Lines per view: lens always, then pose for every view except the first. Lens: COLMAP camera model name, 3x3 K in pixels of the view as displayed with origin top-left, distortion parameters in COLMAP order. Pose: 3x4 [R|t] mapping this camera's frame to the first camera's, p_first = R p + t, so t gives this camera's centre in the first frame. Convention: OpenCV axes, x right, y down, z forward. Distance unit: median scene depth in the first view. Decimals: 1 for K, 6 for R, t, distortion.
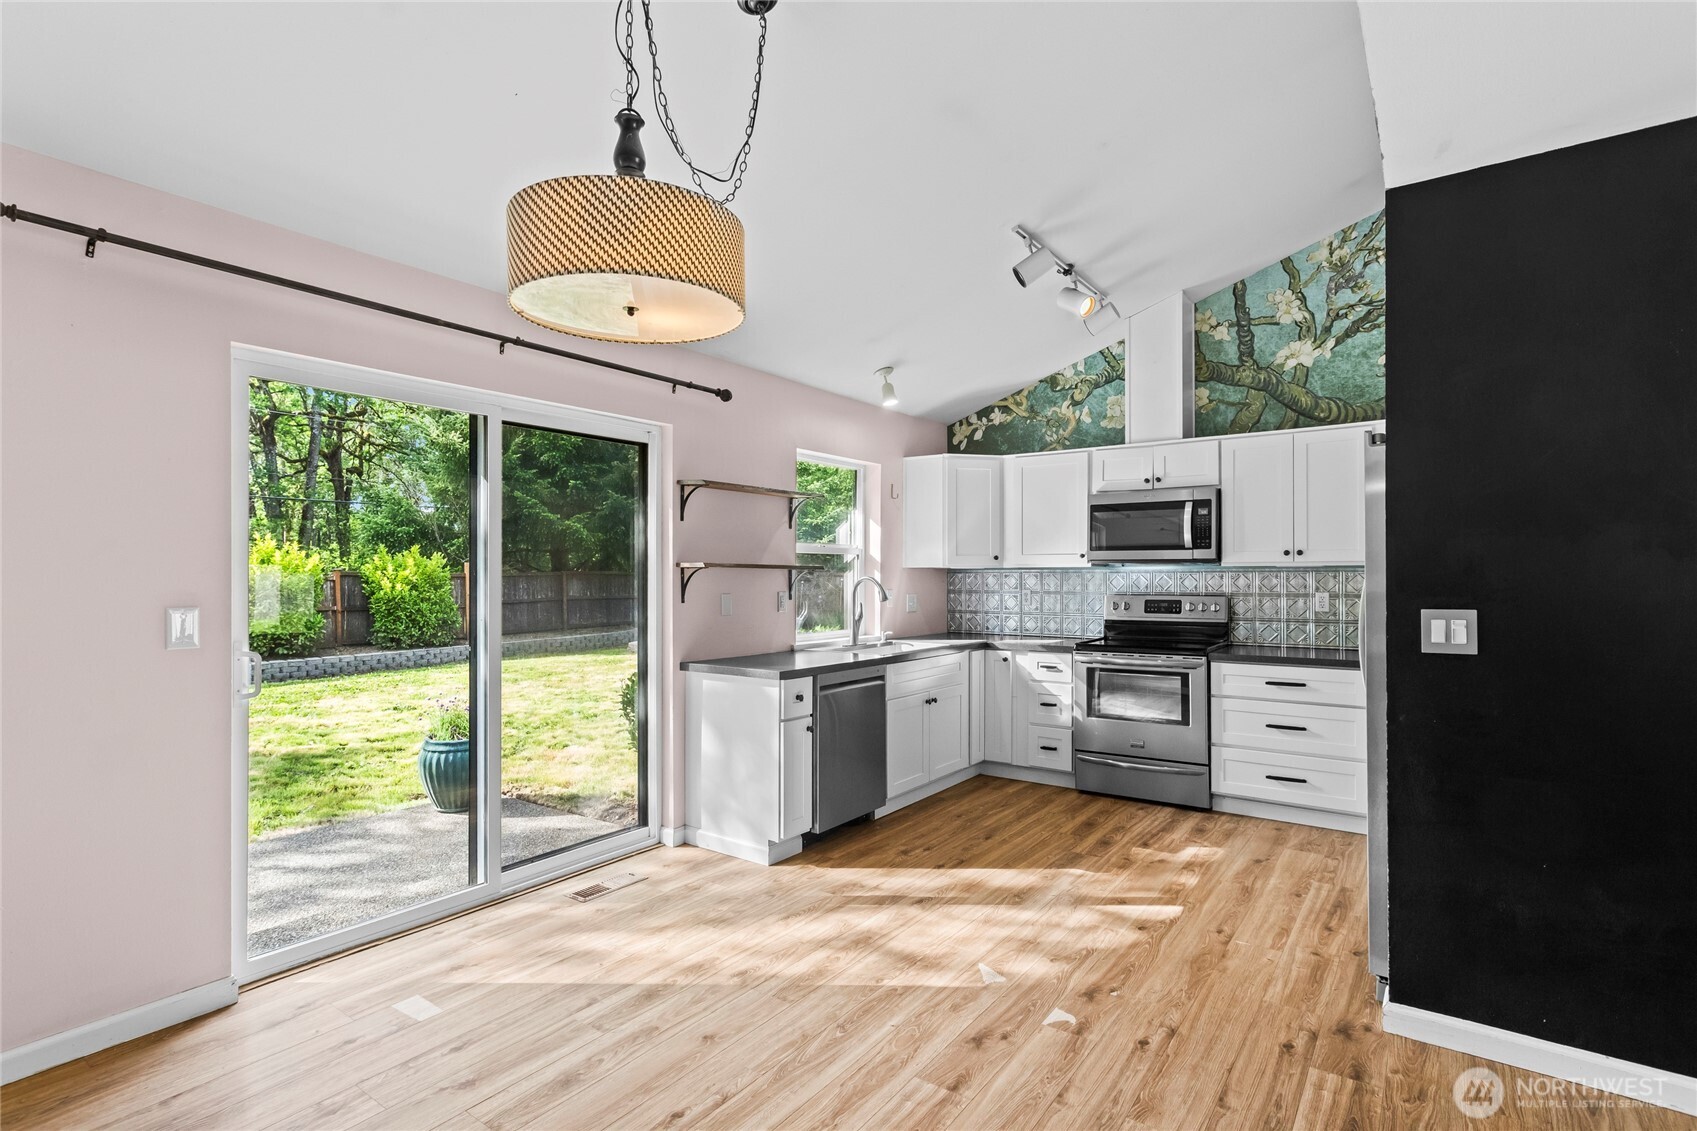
lens RADIAL K [[816.1, 0, 851.2], [0, 816.1, 571.4], [0, 0, 1]] dist [0.000484, 0.003543]
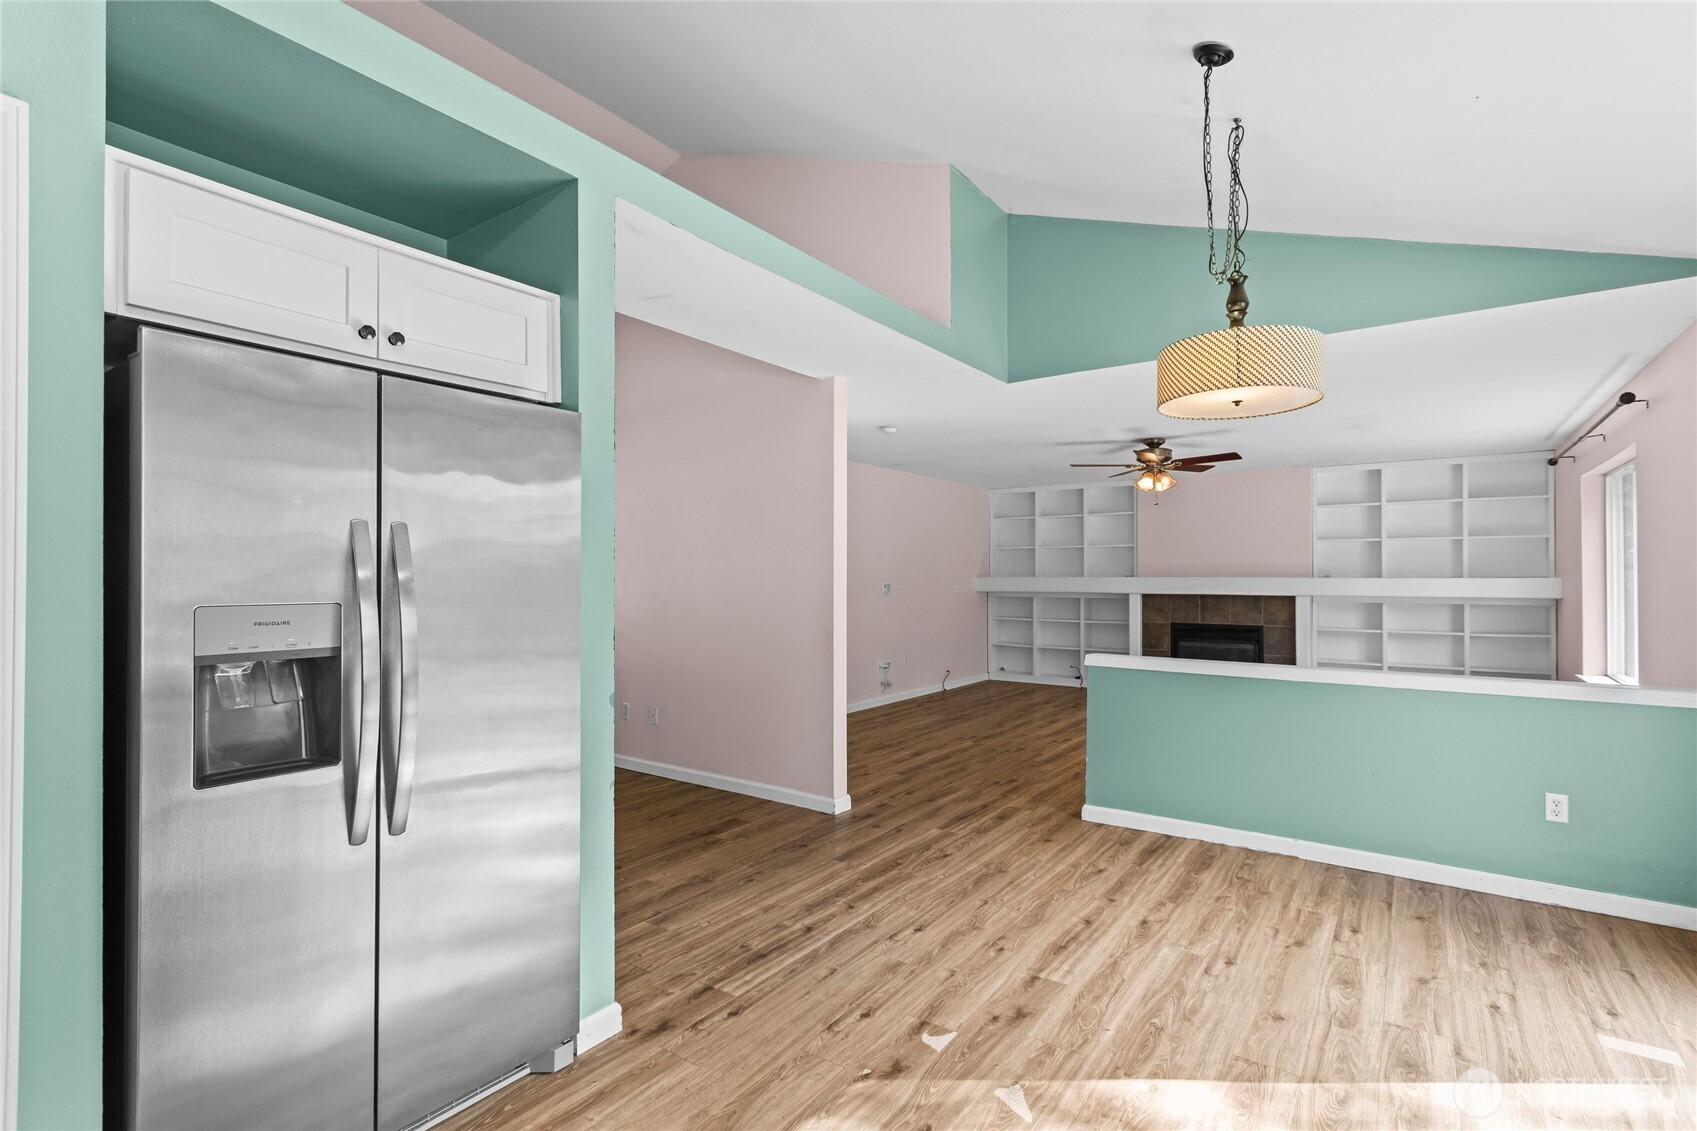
lens RADIAL K [[816.1, 0, 860.7], [0, 816.1, 542.1], [0, 0, 1]] dist [0.000484, 0.003543]
pose [[-0.999642, 0.002616, -0.026611, 0.188646], [0.003805, 0.998991, -0.044752, 0.004240], [0.026467, -0.044837, -0.998644, 1.009166]]
